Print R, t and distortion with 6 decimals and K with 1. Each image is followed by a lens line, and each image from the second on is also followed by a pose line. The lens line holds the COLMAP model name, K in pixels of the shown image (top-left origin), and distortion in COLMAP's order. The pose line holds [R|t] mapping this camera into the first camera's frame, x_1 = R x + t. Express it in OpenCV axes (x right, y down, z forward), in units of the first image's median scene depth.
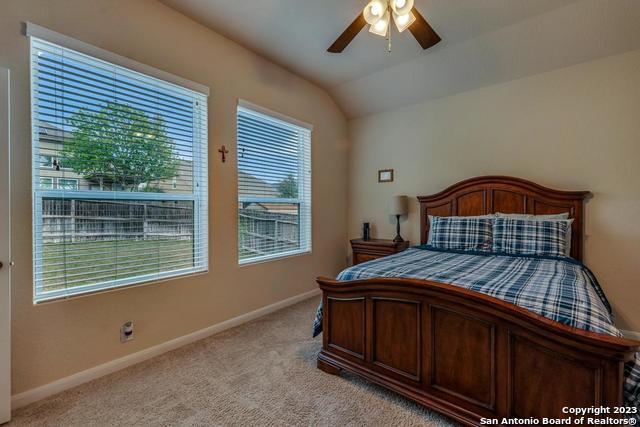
lens RADIAL K [[281.5, 0, 323.5], [0, 281.5, 214.8], [0, 0, 1]] dist [0.016820, 0.000049]
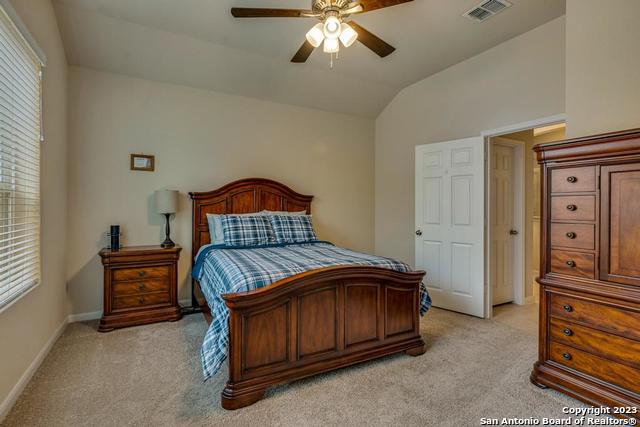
lens RADIAL K [[309.7, 0, 323.9], [0, 309.7, 209.2], [0, 0, 1]] dist [-0.000161, -0.000111]
pose [[0.361013, 0.001379, 0.932560, -0.468416], [0.010269, 0.999932, -0.005454, -0.003415], [-0.932504, 0.011546, 0.360975, 0.291010]]
